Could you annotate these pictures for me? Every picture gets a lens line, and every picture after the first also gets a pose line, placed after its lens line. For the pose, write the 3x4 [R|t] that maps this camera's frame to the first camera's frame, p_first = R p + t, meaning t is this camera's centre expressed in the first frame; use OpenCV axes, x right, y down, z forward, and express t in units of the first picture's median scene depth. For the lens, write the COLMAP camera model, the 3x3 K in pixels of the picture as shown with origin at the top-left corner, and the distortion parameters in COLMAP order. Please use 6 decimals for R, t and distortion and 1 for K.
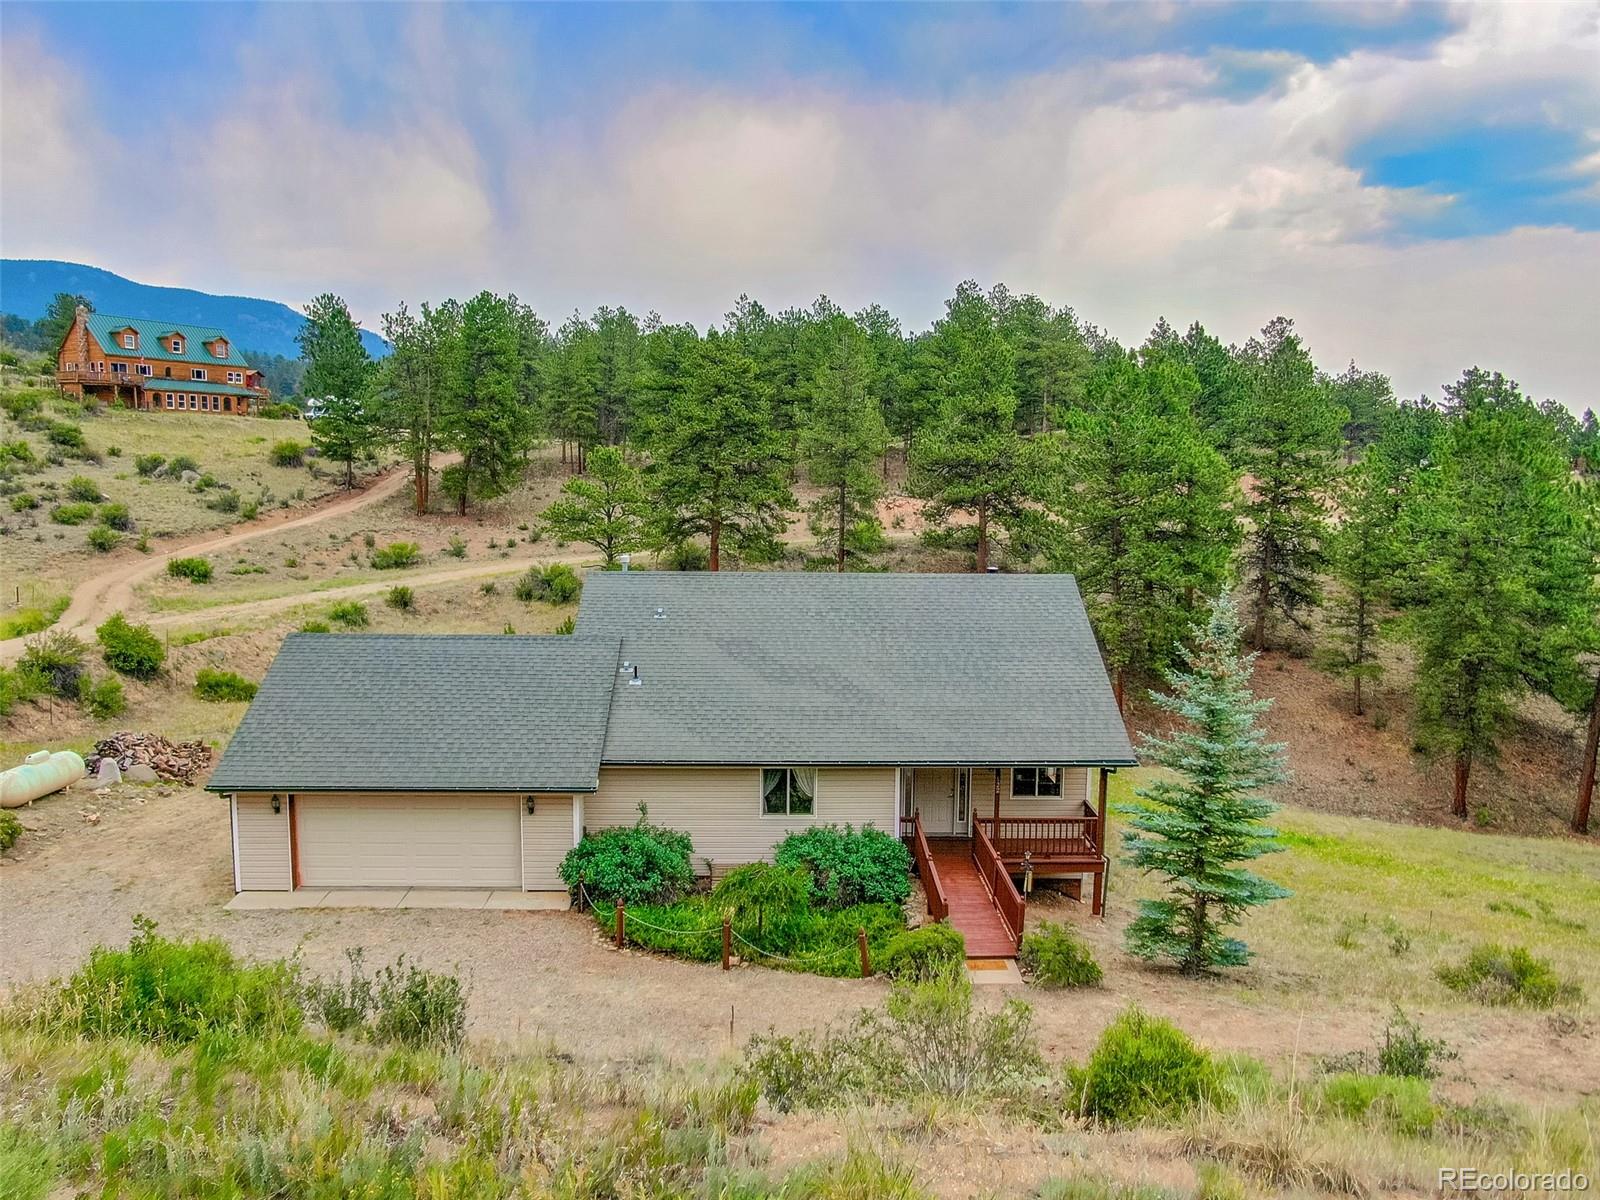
lens RADIAL K [[1160.8, 0, 800.0], [0, 1160.8, 600.0], [0, 0, 1]] dist [-0.017657, 0.037691]
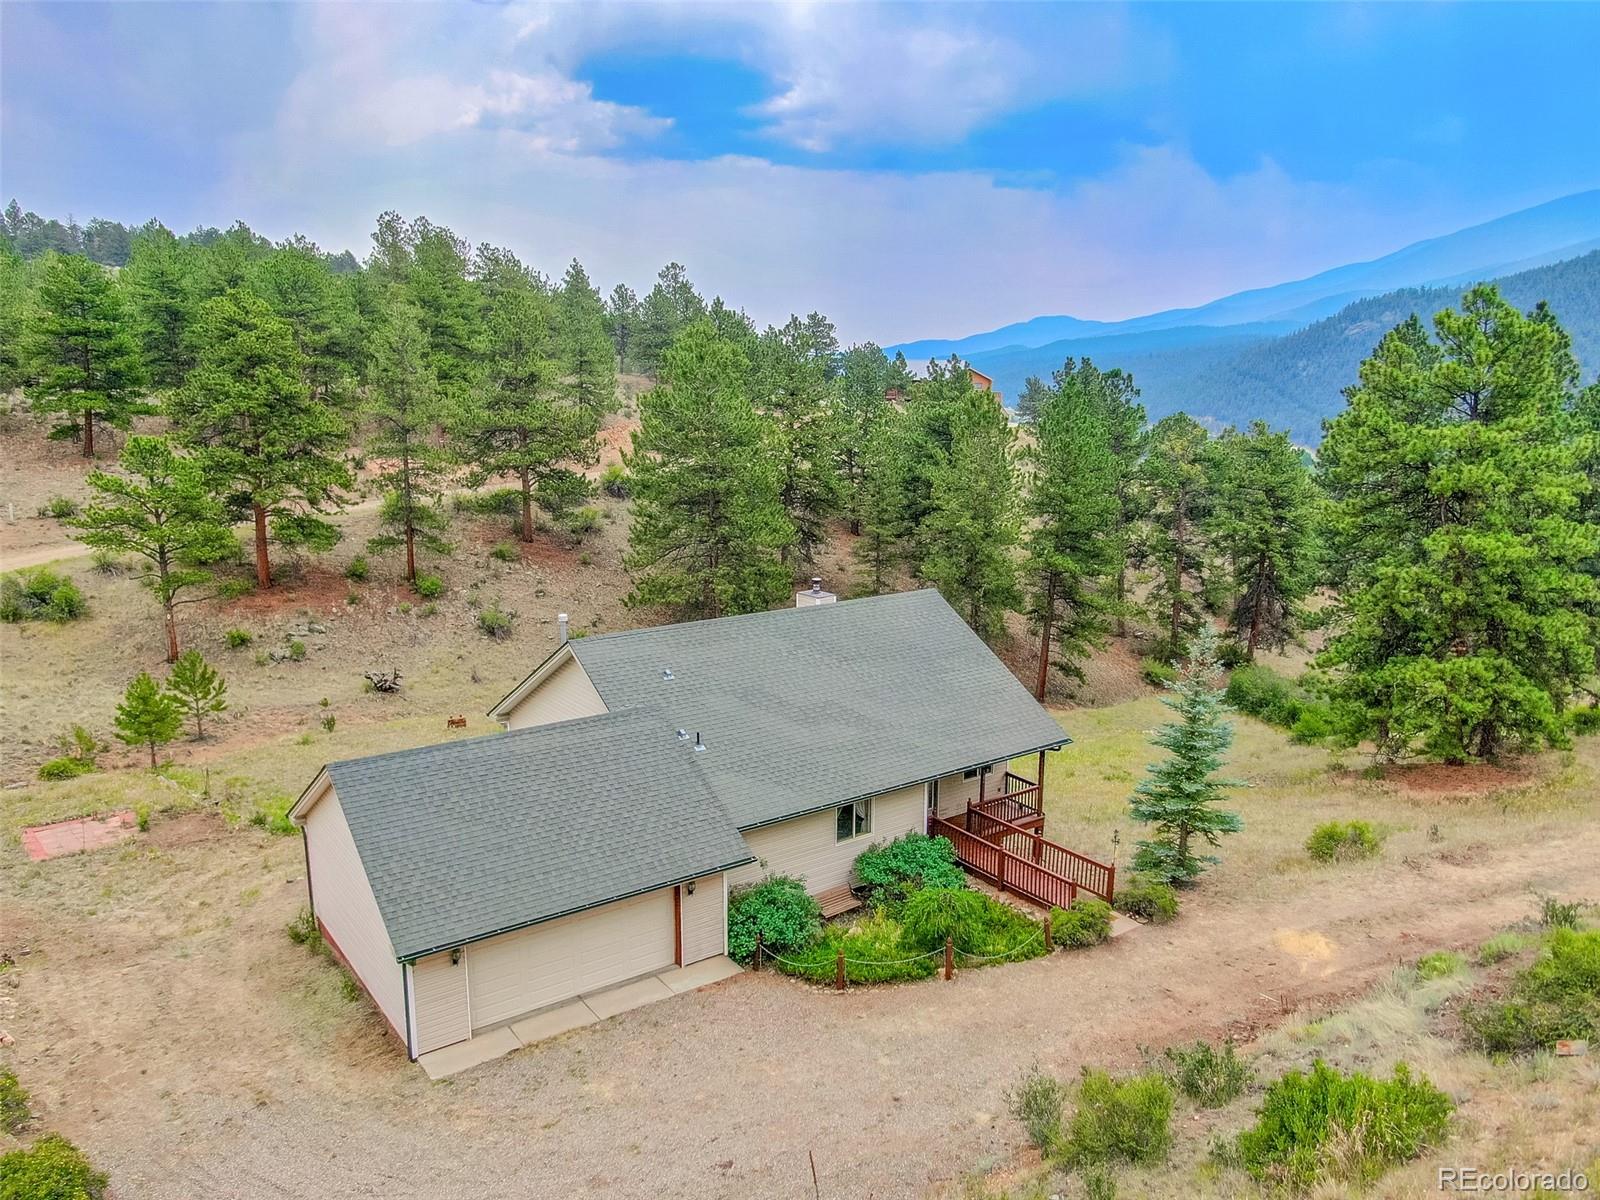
lens RADIAL K [[1160.8, 0, 800.0], [0, 1160.8, 600.0], [0, 0, 1]] dist [-0.017657, 0.037691]
pose [[0.823566, -0.116423, 0.555144, -0.672710], [0.070049, 0.992093, 0.104140, -0.176073], [-0.562879, -0.046879, 0.825209, 0.082638]]
